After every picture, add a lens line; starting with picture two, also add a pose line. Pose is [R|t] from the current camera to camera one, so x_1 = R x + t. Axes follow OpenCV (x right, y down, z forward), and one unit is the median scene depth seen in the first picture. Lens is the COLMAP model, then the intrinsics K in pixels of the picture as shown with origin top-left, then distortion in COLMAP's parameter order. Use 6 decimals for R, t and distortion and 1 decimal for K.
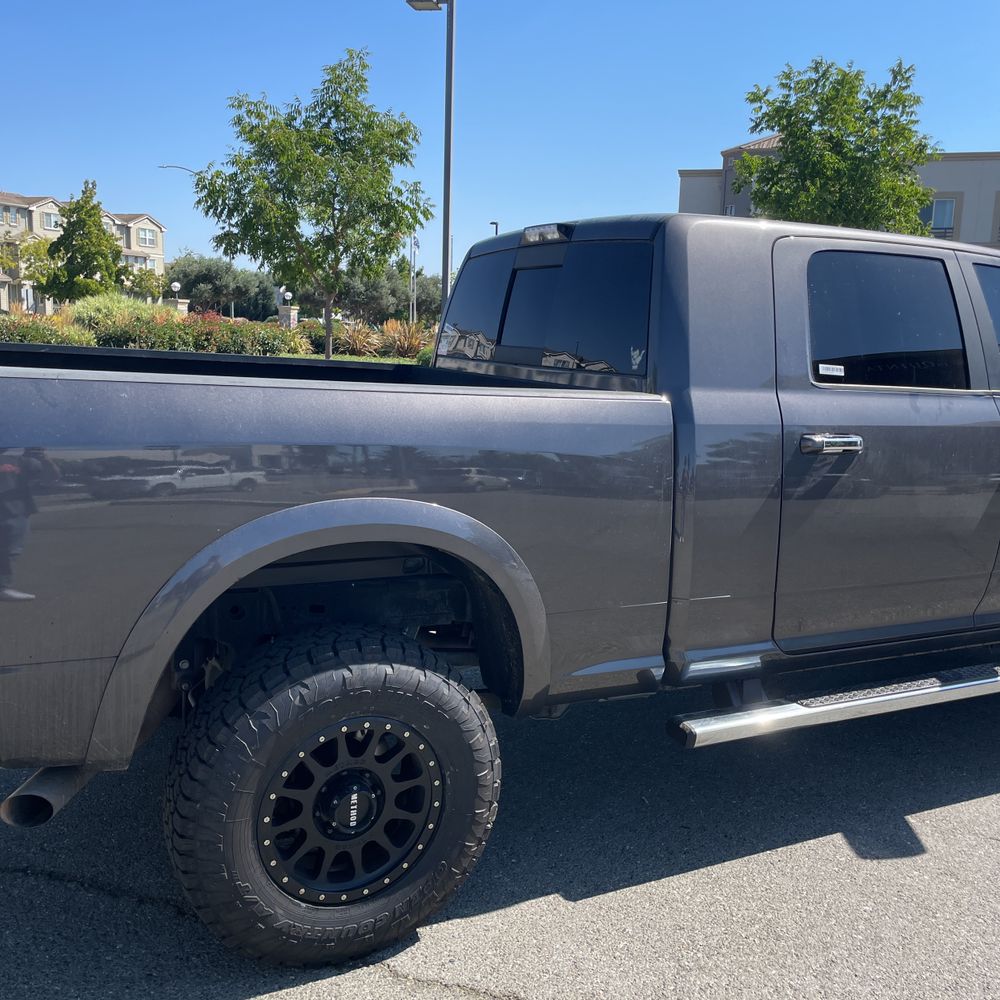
lens RADIAL K [[1012.5, 0, 499.9], [0, 1012.5, 499.1], [0, 0, 1]] dist [0.045033, 0.000000]
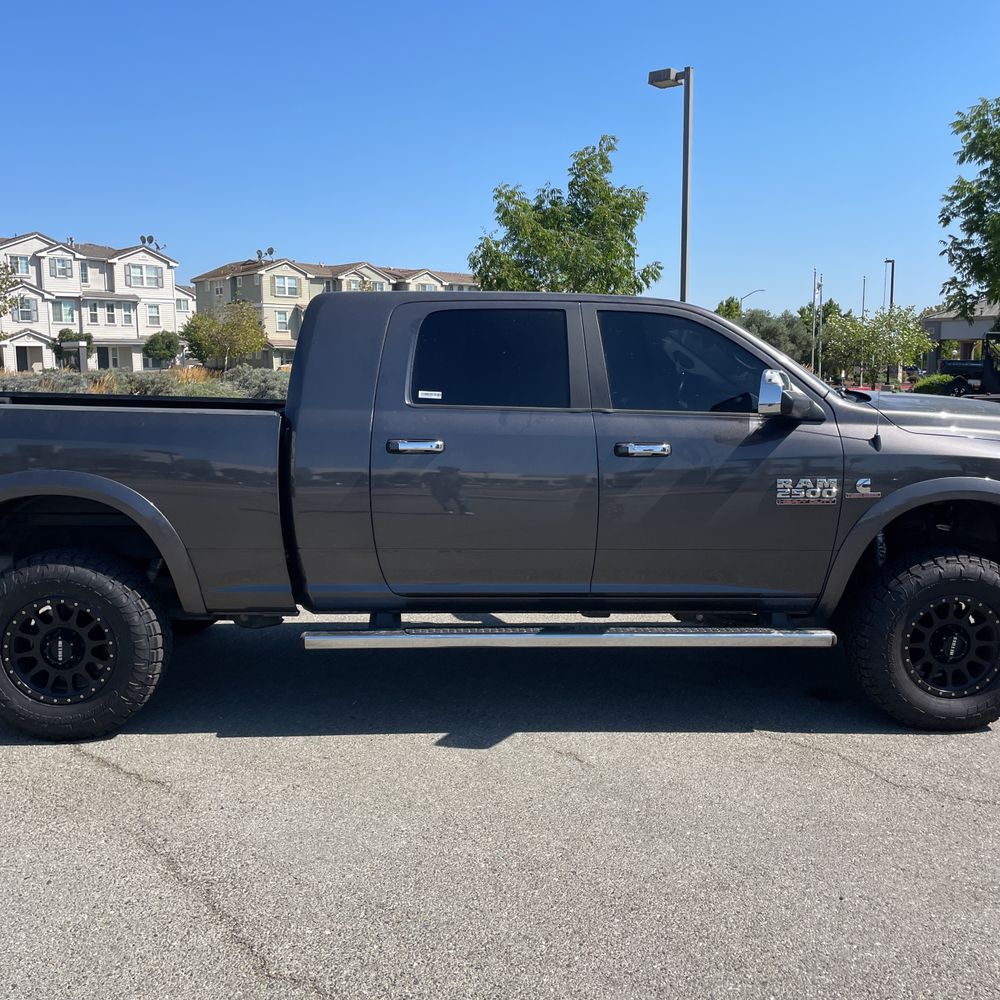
lens RADIAL K [[1012.5, 0, 498.5], [0, 1012.5, 505.4], [0, 0, 1]] dist [0.045033, 0.000000]
pose [[0.905530, 0.017649, -0.423914, 1.016317], [-0.036085, 0.998718, -0.035502, 0.073020], [0.422744, 0.047445, 0.905006, -0.222628]]
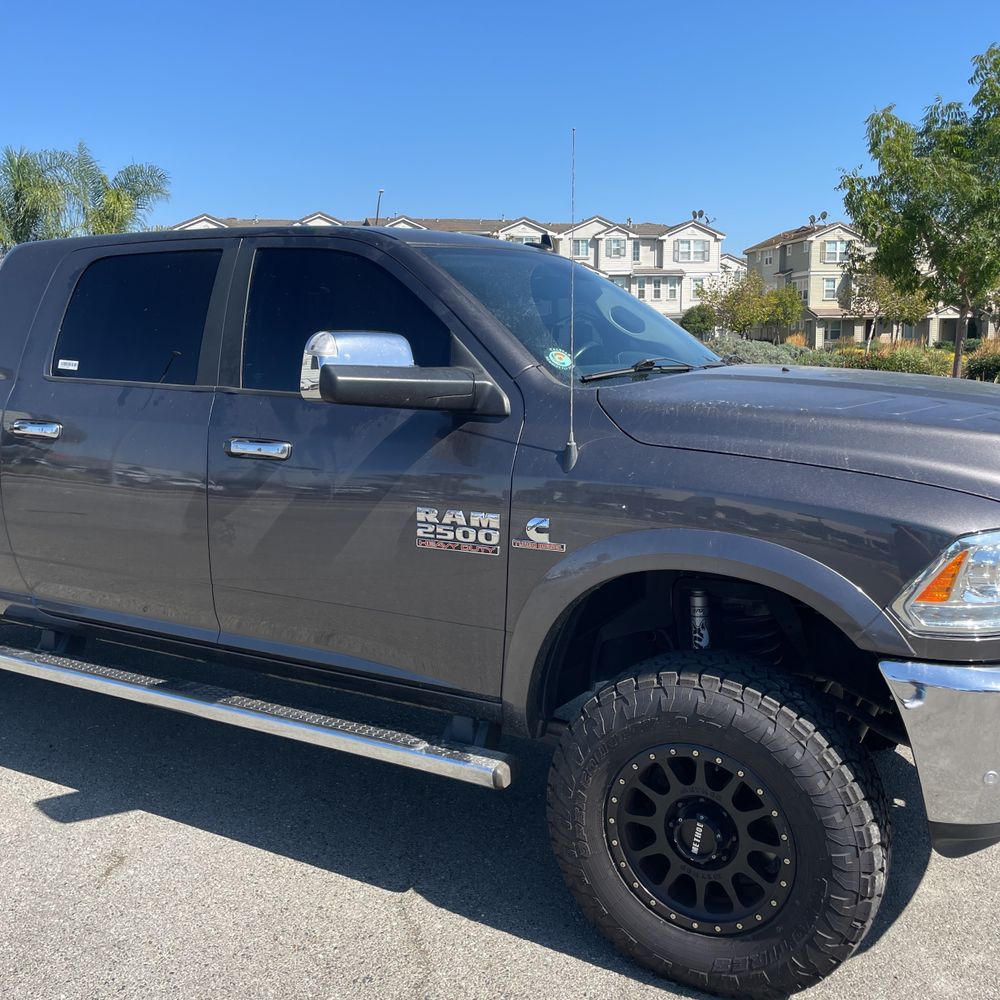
lens RADIAL K [[1012.5, 0, 489.5], [0, 1012.5, 496.9], [0, 0, 1]] dist [0.045033, 0.000000]
pose [[0.543592, 0.083878, -0.835148, 1.538770], [-0.113645, 0.993187, 0.025780, -0.066310], [0.831620, 0.080896, 0.549421, 0.786381]]
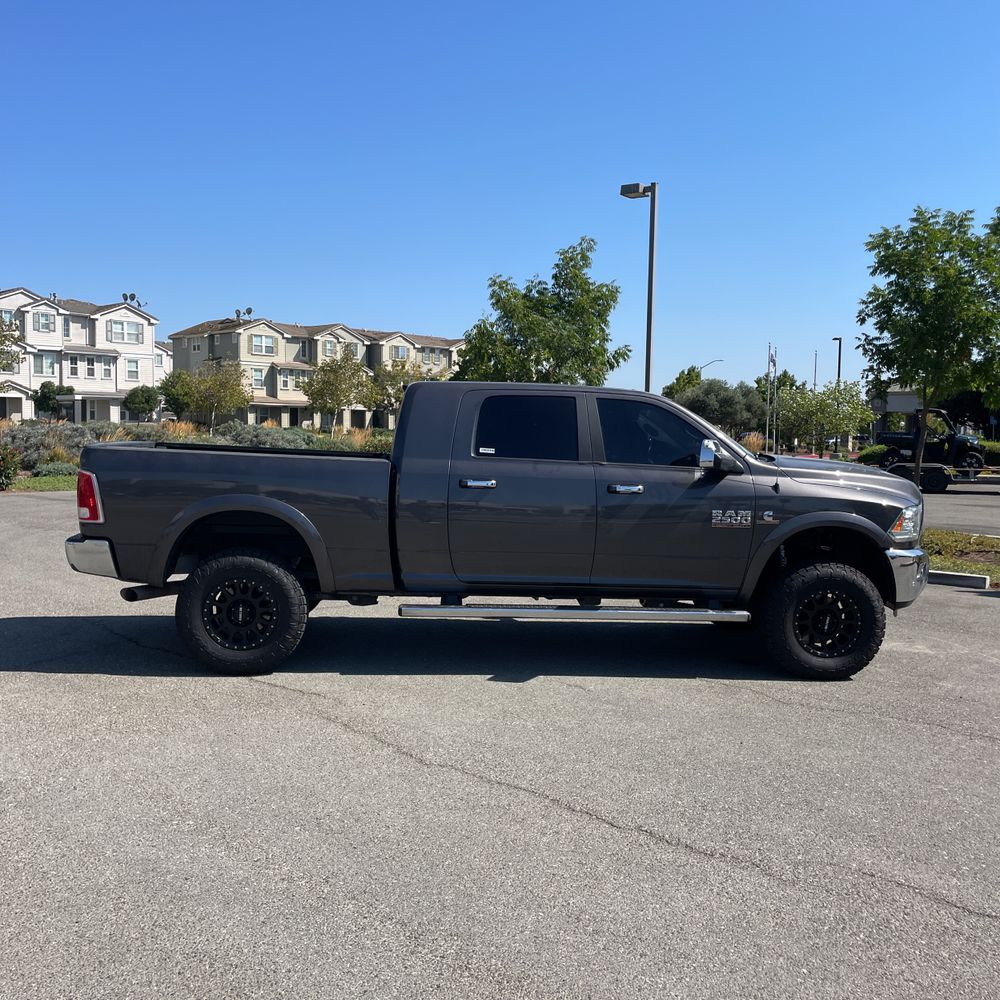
lens RADIAL K [[1012.5, 0, 494.8], [0, 1012.5, 508.9], [0, 0, 1]] dist [0.045033, 0.000000]
pose [[0.919014, 0.012338, -0.394032, 1.193194], [-0.052801, 0.994357, -0.092015, 0.192974], [0.390674, 0.105368, 0.914479, -0.941354]]
